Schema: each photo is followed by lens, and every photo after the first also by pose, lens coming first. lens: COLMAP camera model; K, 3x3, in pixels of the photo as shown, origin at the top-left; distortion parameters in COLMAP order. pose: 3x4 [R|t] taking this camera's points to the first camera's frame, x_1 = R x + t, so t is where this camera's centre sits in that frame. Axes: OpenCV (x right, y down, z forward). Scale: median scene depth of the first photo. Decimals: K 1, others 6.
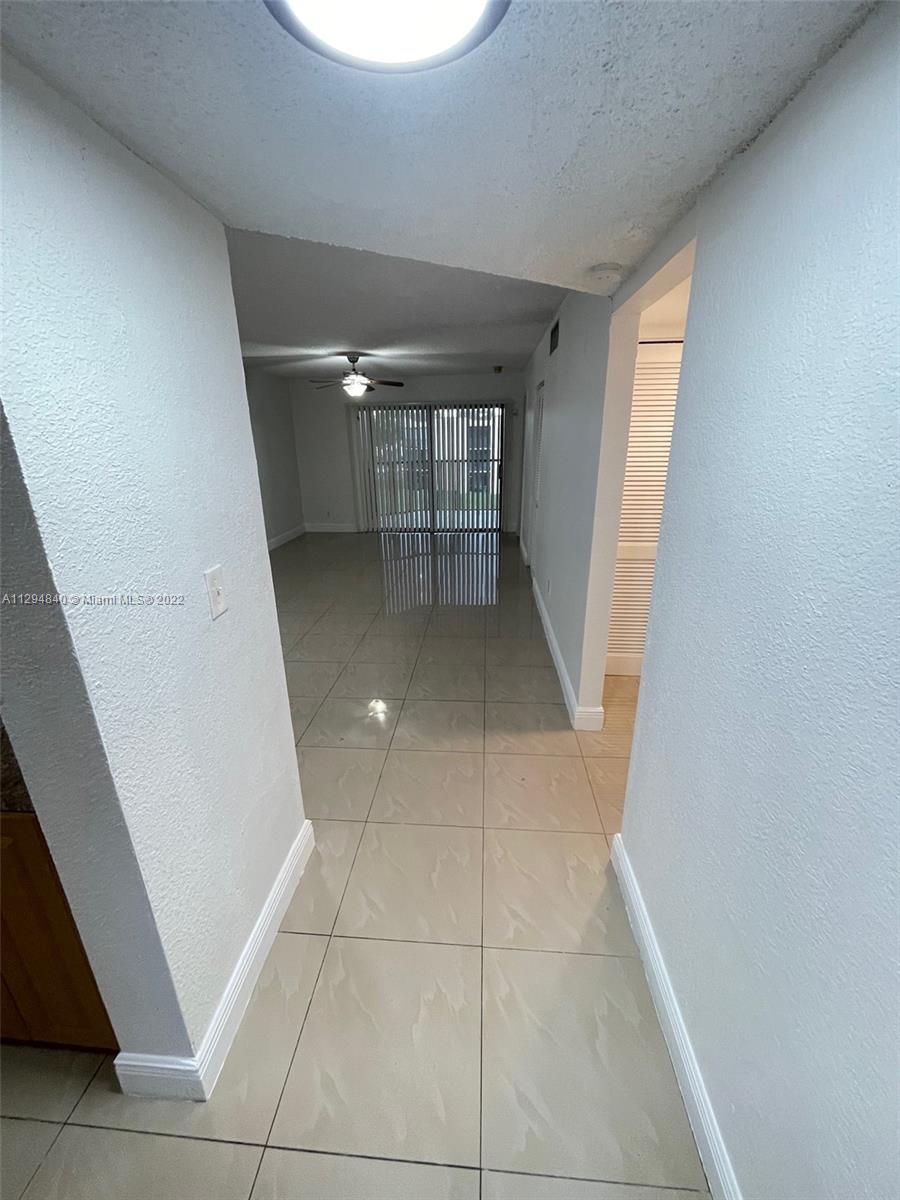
lens RADIAL K [[477.7, 0, 448.3], [0, 477.7, 598.2], [0, 0, 1]] dist [-0.001487, -0.001465]
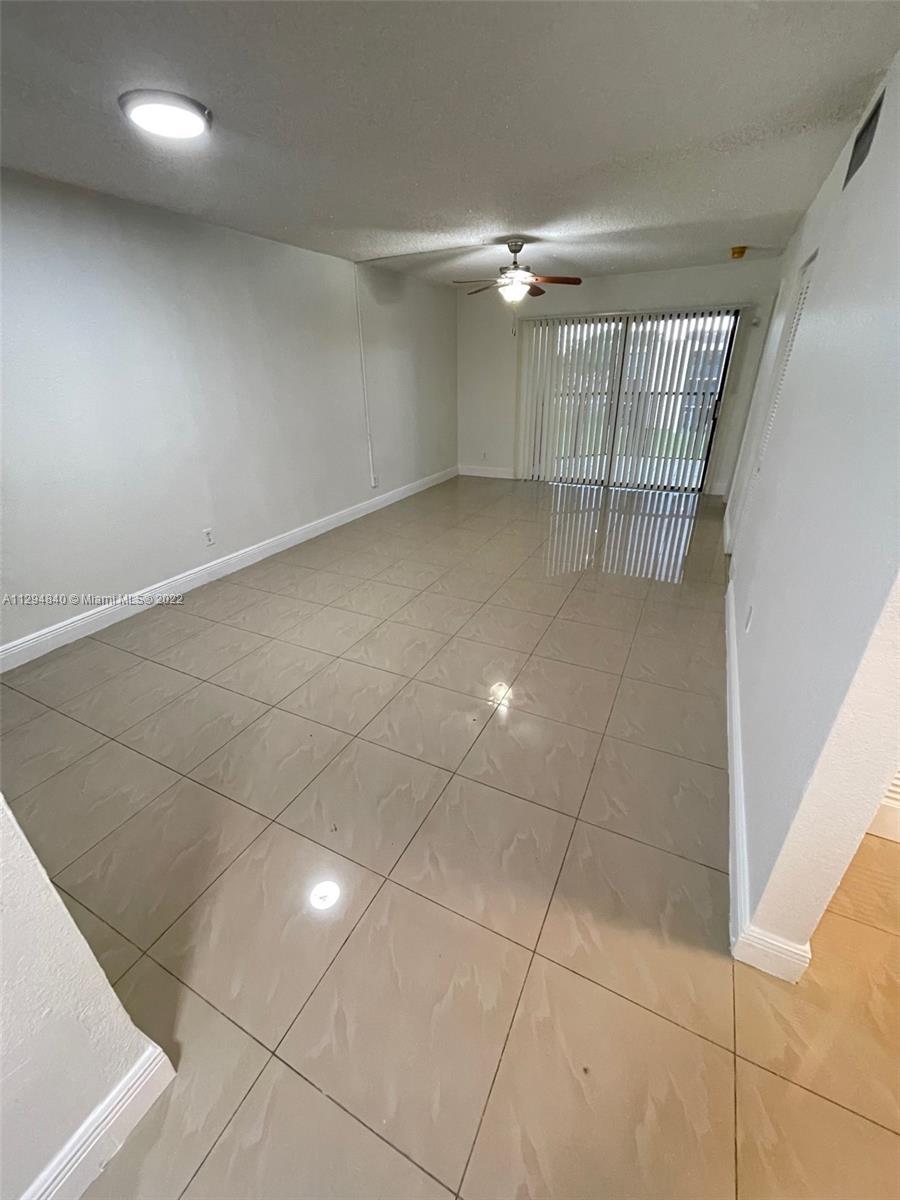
lens RADIAL K [[477.7, 0, 448.3], [0, 477.7, 598.2], [0, 0, 1]] dist [-0.001487, -0.001465]
pose [[0.923363, 0.163601, -0.347327, 0.046984], [-0.118195, 0.981859, 0.148264, -0.062826], [0.365282, -0.095850, 0.925949, 0.216938]]
